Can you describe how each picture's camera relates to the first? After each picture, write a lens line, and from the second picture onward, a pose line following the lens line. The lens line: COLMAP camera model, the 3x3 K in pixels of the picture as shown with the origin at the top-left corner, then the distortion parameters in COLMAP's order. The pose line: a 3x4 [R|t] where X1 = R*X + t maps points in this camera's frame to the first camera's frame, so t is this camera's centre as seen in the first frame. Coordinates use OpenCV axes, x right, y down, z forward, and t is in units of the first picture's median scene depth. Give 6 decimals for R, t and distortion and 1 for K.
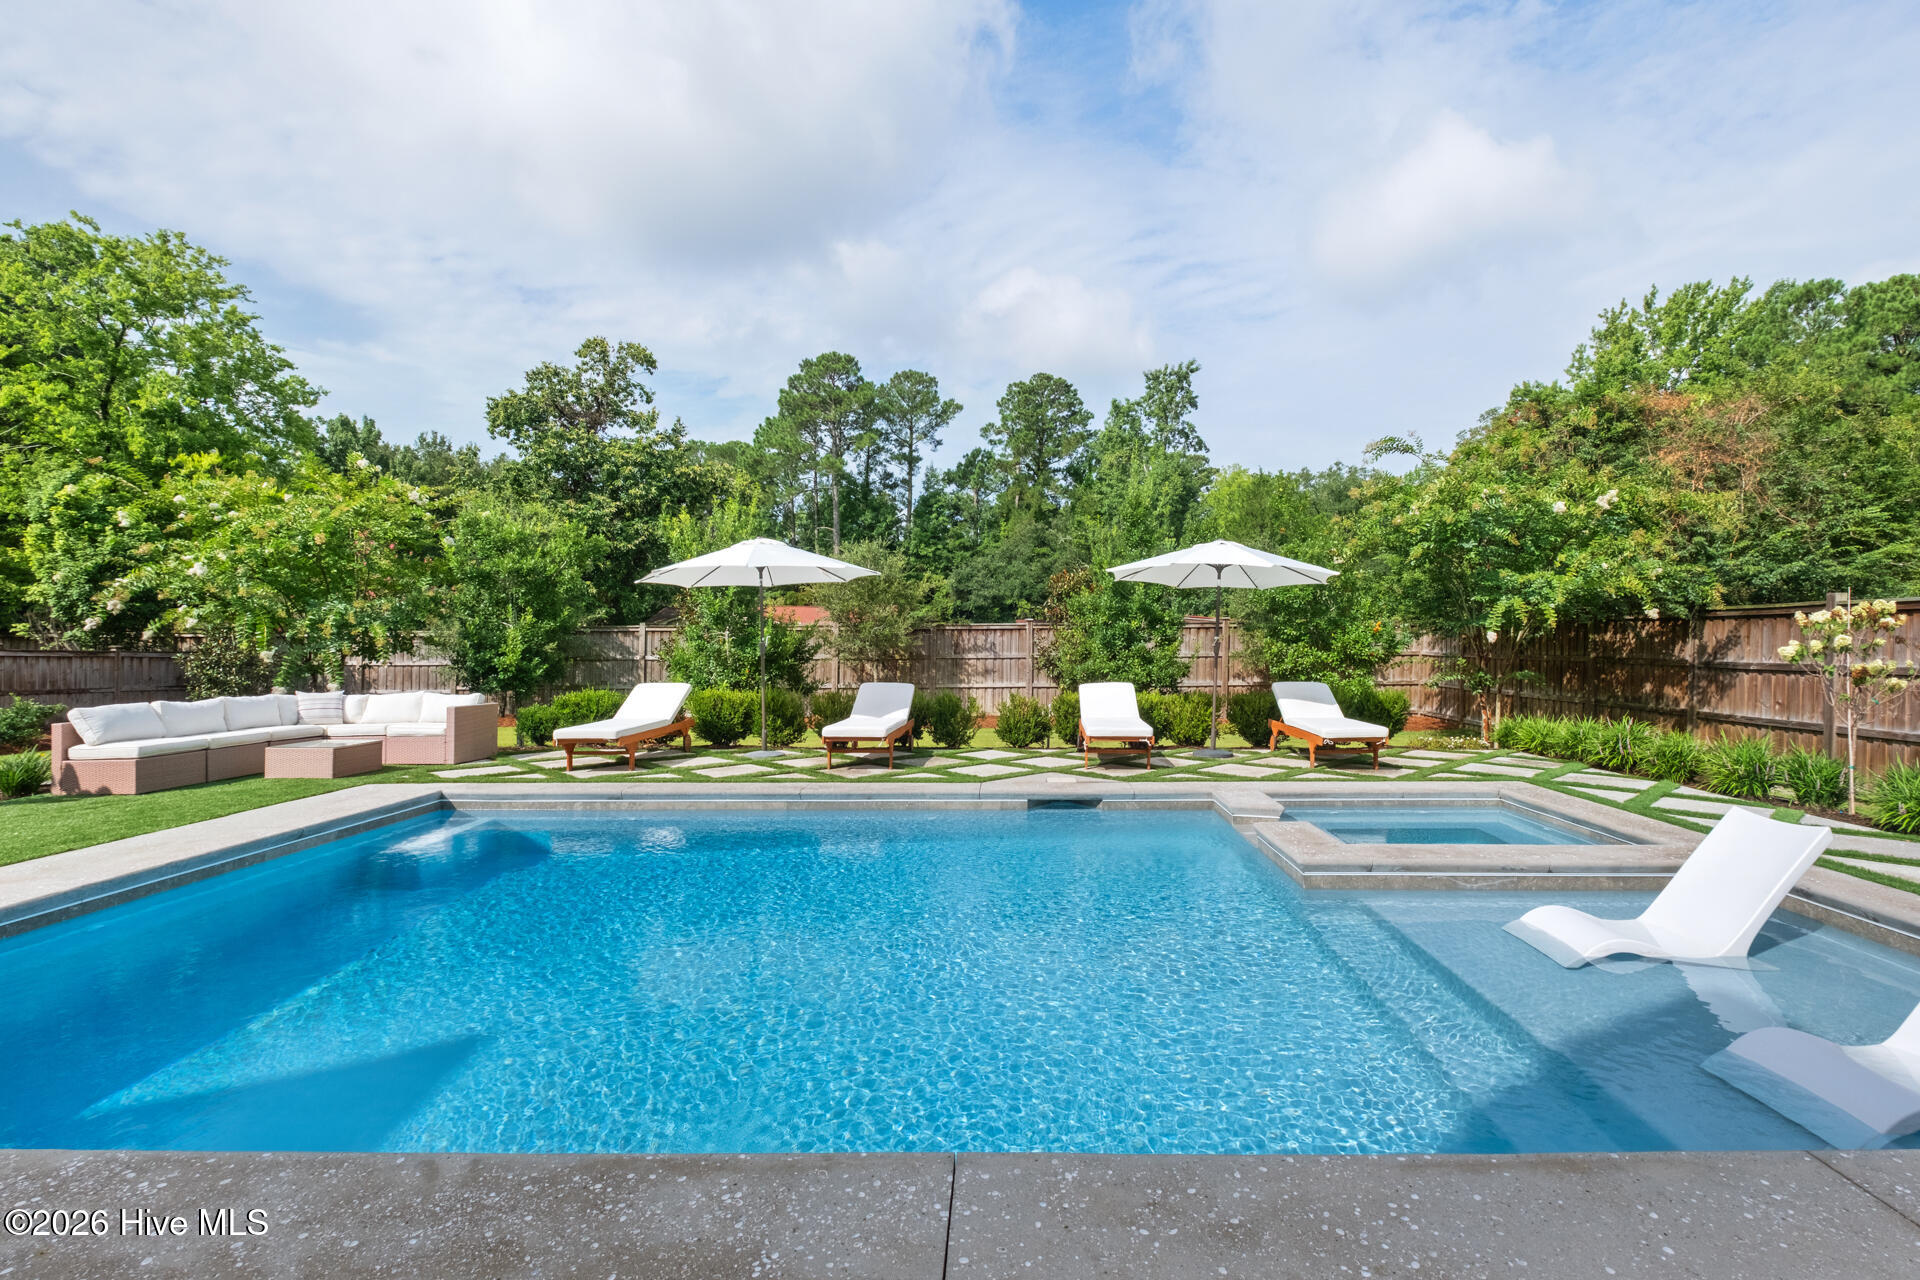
lens RADIAL K [[896.2, 0, 1014.2], [0, 896.2, 632.8], [0, 0, 1]] dist [0.001417, -0.000233]
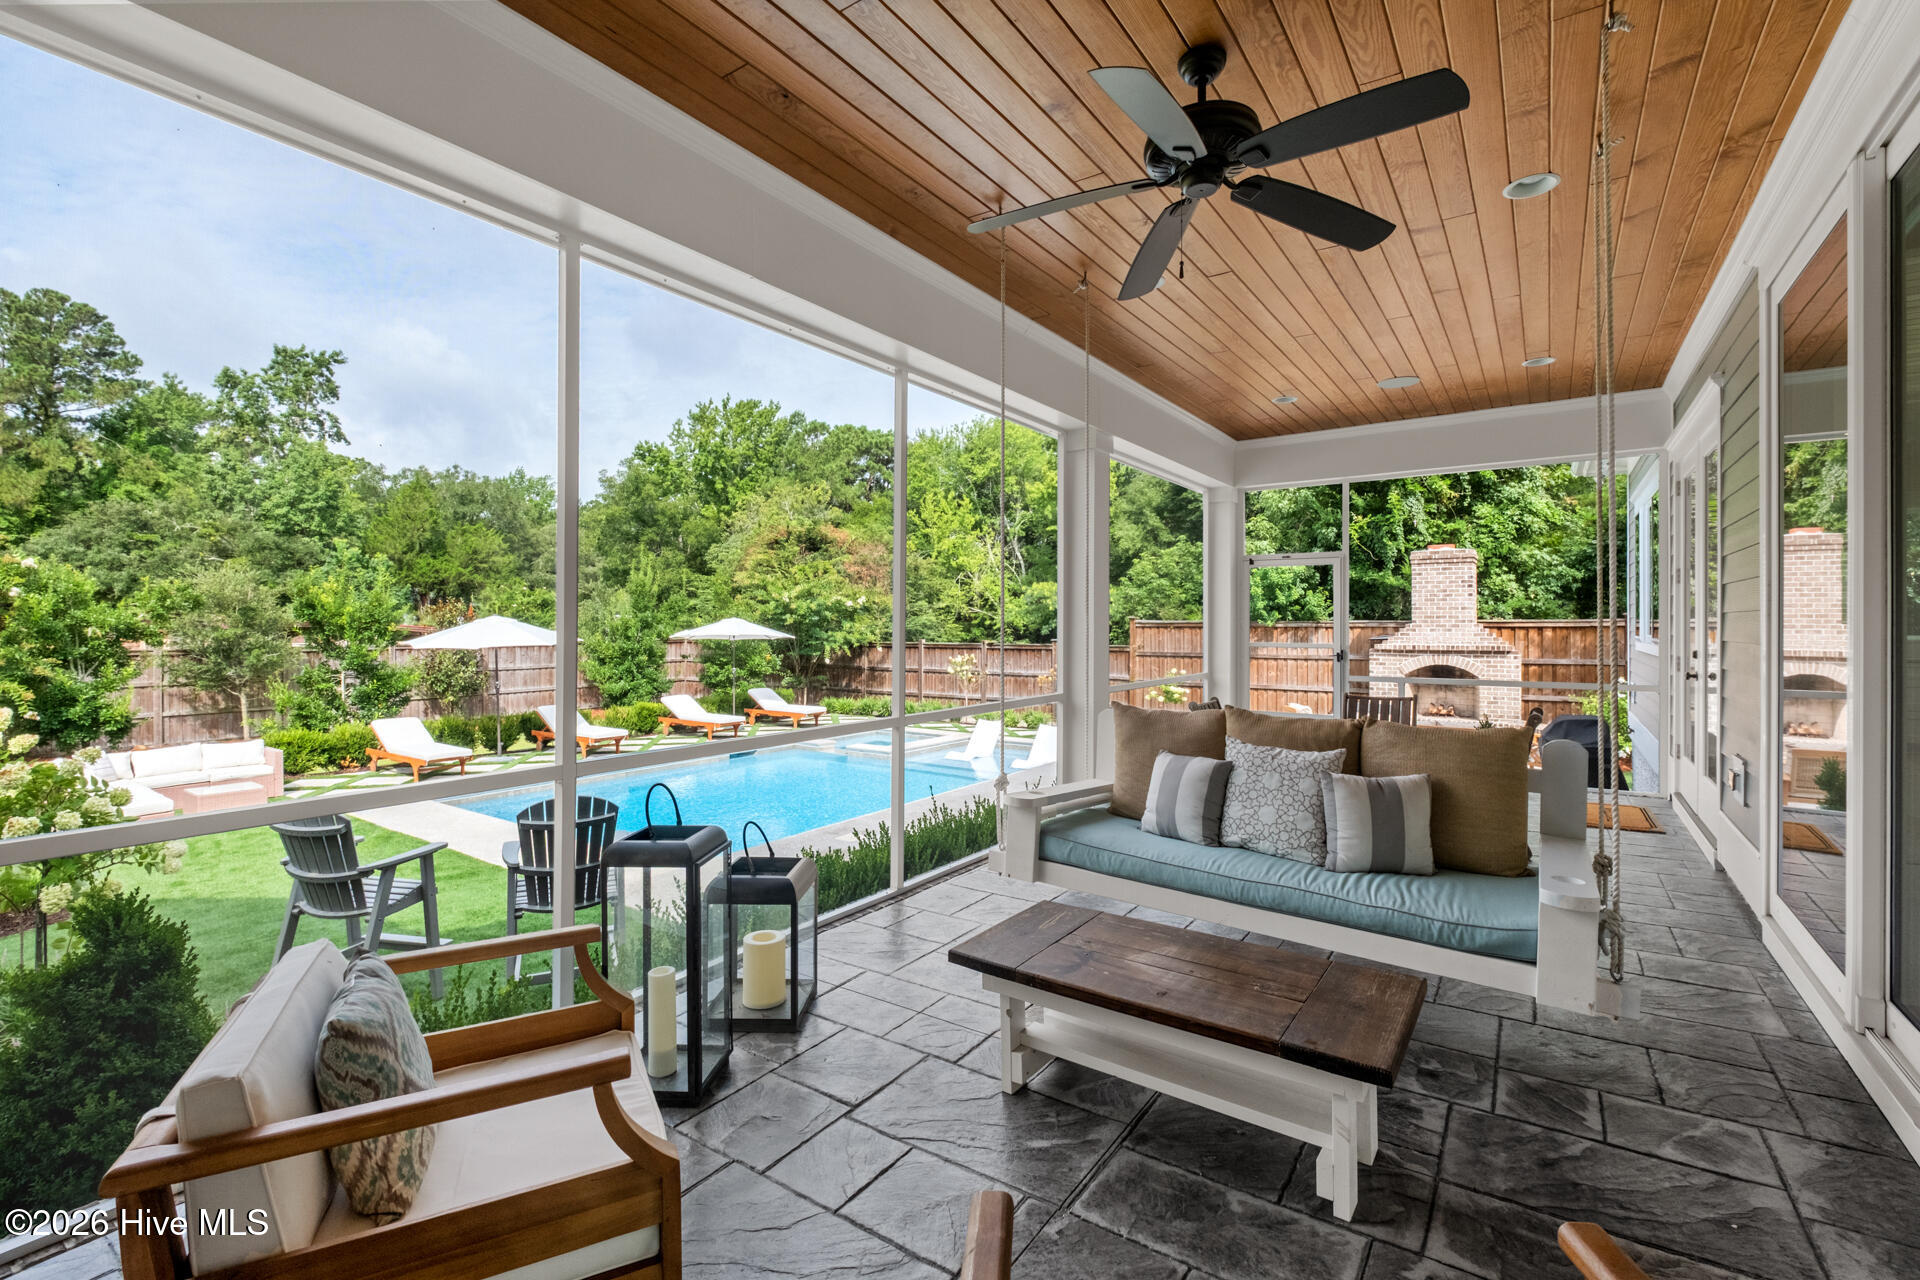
lens RADIAL K [[828.1, 0, 961.5], [0, 828.1, 603.3], [0, 0, 1]] dist [-0.001295, -0.001140]
pose [[0.569594, 0.023876, 0.821579, -0.107893], [-0.007920, 0.999691, -0.023561, -0.010963], [-0.821888, 0.006913, 0.569607, -0.048162]]
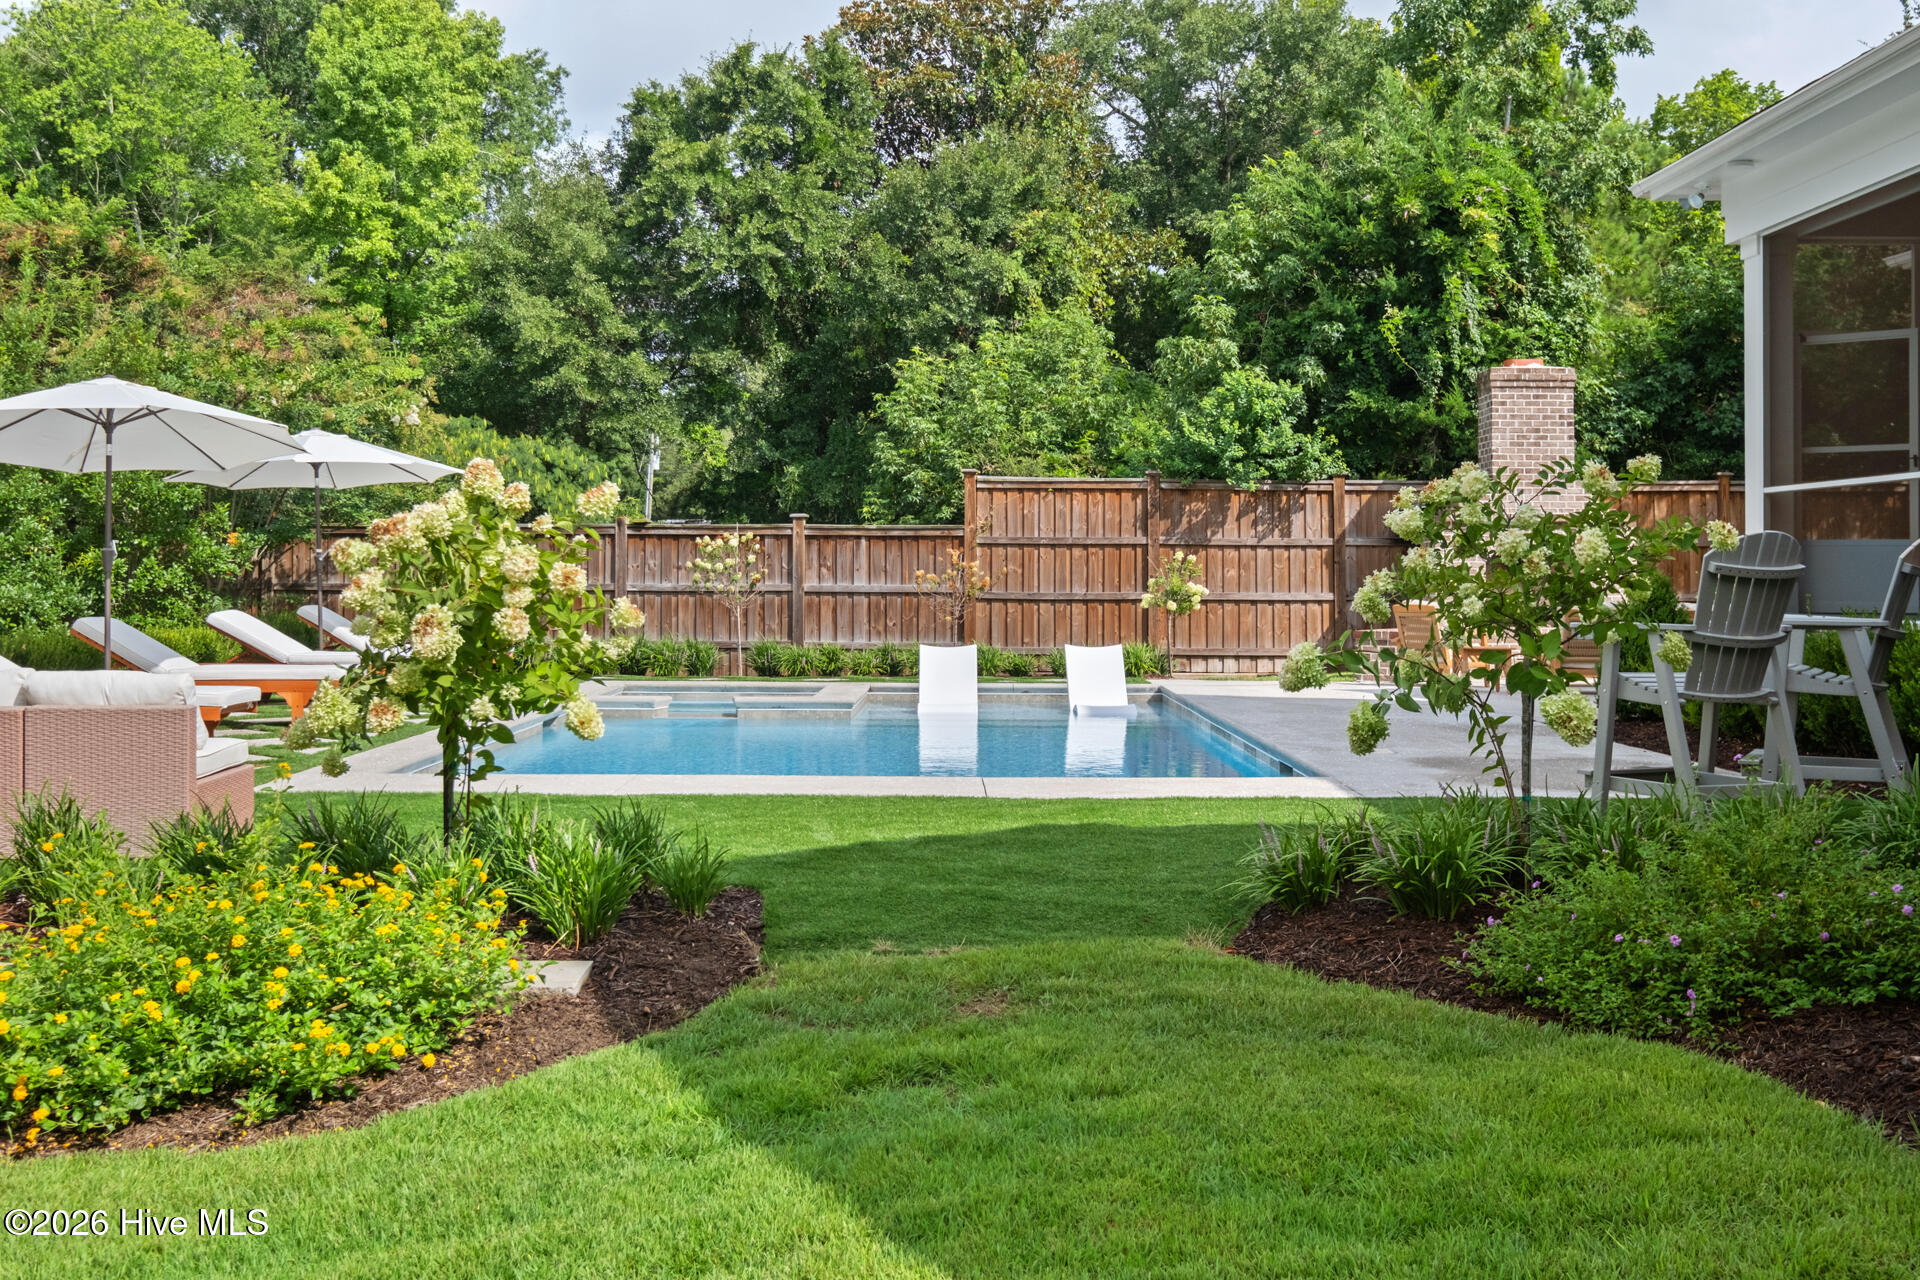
lens RADIAL K [[1996.1, 0, 960.0], [0, 1996.1, 640.0], [0, 0, 1]] dist [-0.005814, 0.011206]
pose [[-0.017001, -0.032191, 0.999337, -0.177546], [-0.012155, 0.999414, 0.031987, 0.002279], [-0.999782, -0.011604, -0.017382, 0.051713]]
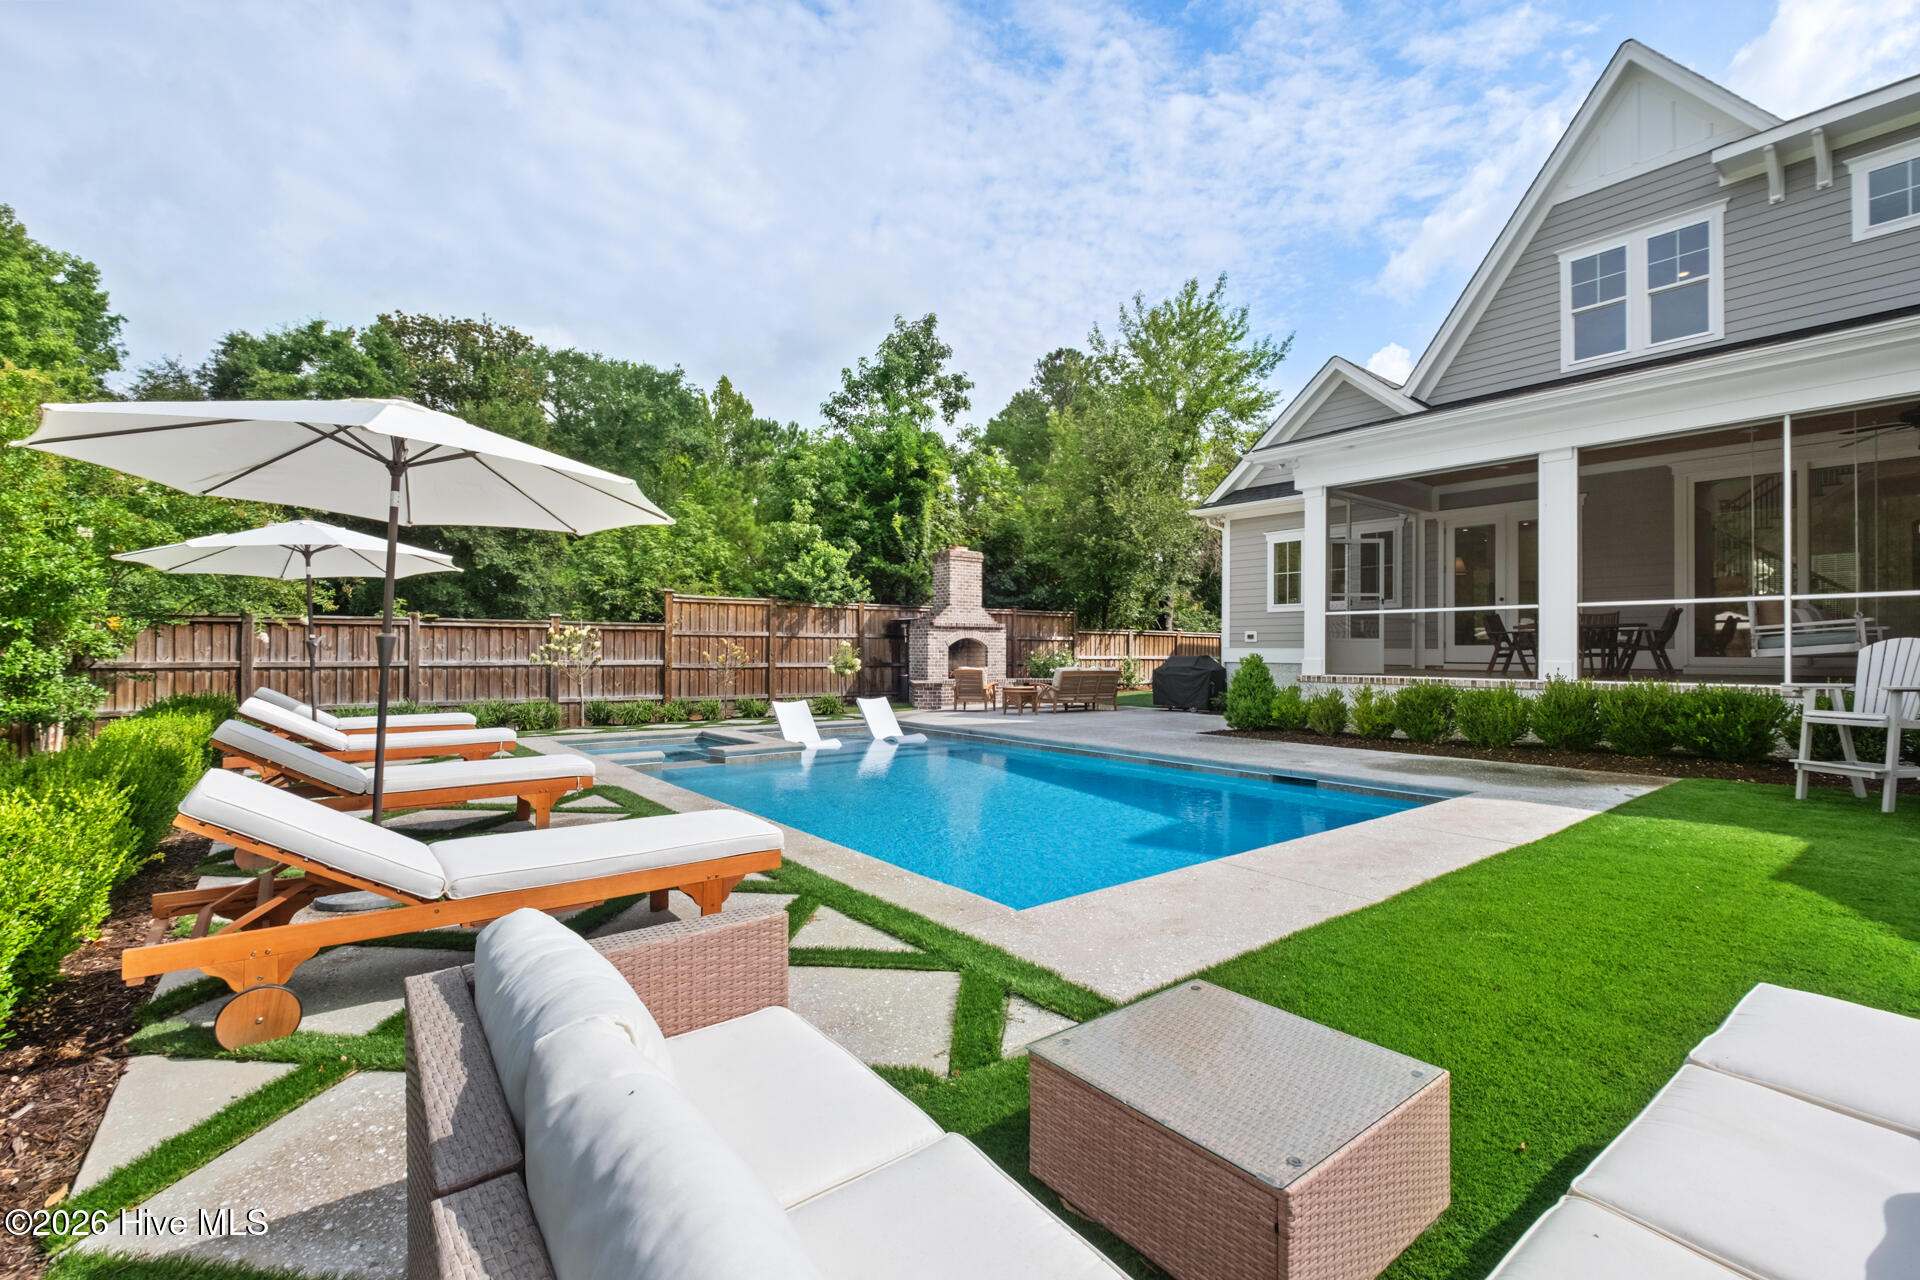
lens RADIAL K [[838.1, 0, 955.4], [0, 838.1, 668.4], [0, 0, 1]] dist [-0.001137, -0.000716]
pose [[-0.623619, -0.016260, 0.781559, -0.085325], [-0.009179, 0.999867, 0.013478, 0.002164], [-0.781674, 0.001232, -0.623686, 0.116067]]
